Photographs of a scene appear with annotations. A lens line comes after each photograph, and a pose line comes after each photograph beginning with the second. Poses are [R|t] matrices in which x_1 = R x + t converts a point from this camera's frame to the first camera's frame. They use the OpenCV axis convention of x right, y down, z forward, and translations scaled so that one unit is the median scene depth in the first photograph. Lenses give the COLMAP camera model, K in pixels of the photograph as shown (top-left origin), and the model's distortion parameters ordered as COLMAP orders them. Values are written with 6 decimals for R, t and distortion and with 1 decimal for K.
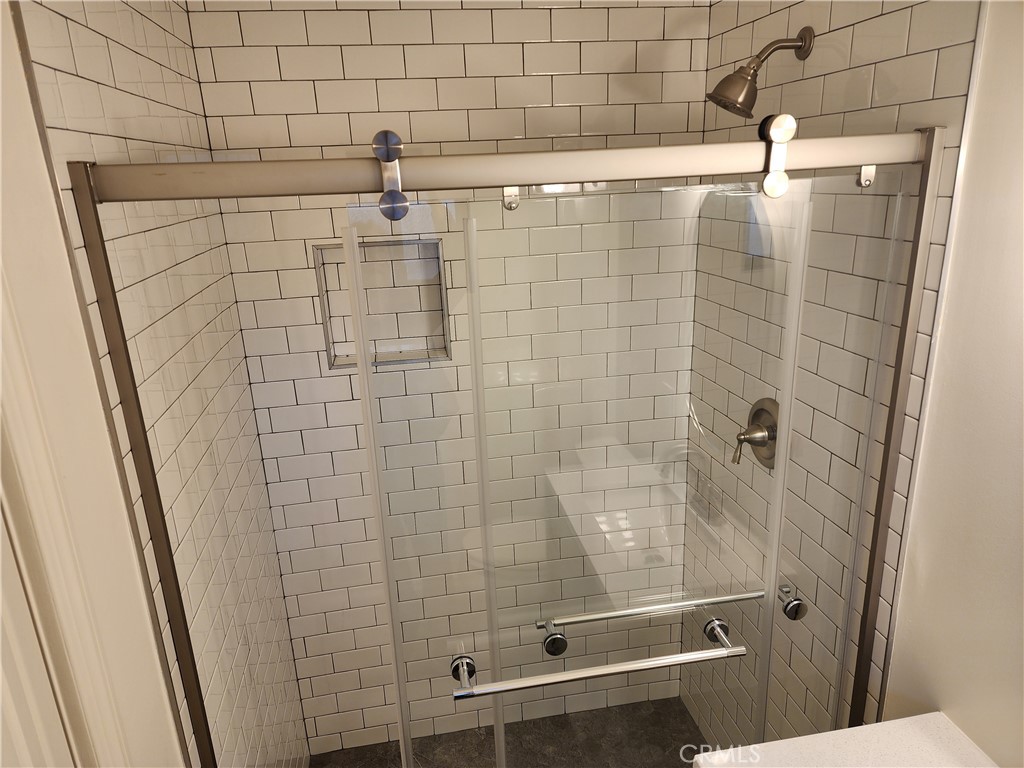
lens RADIAL K [[688.8, 0, 518.6], [0, 688.8, 389.2], [0, 0, 1]] dist [0.103305, -0.096894]
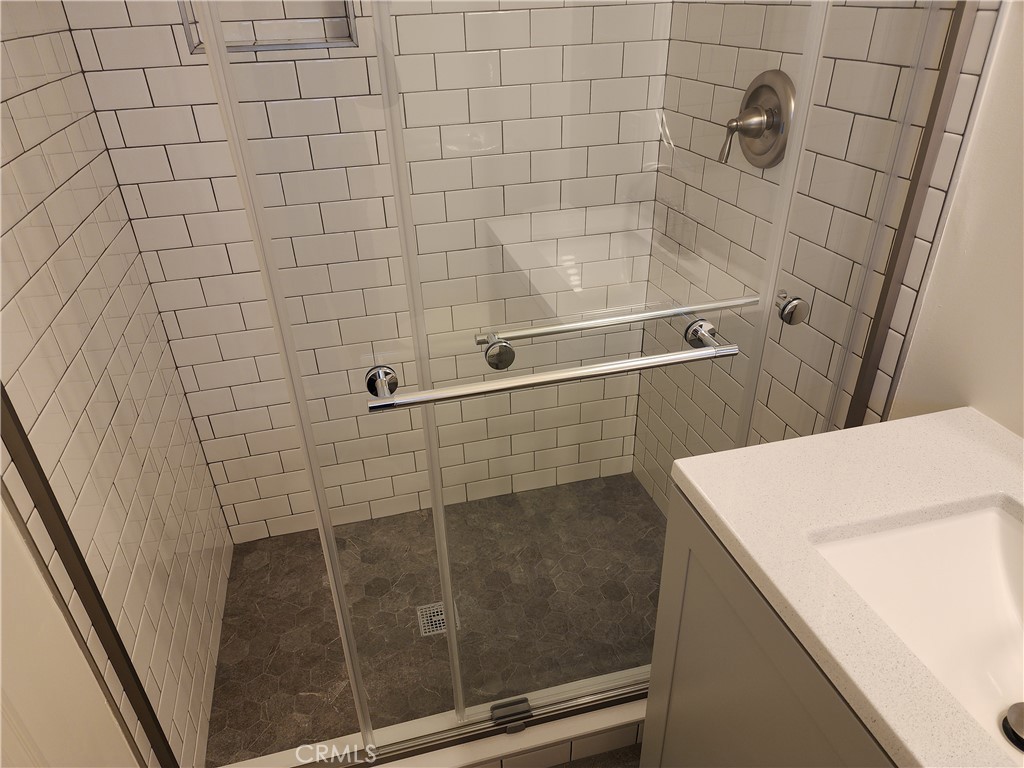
lens RADIAL K [[688.8, 0, 518.6], [0, 688.8, 389.2], [0, 0, 1]] dist [0.103305, -0.096894]
pose [[0.996692, -0.026172, 0.076947, 0.008732], [0.009403, 0.977508, 0.210687, 0.165118], [-0.080731, -0.209266, 0.974521, 0.159125]]
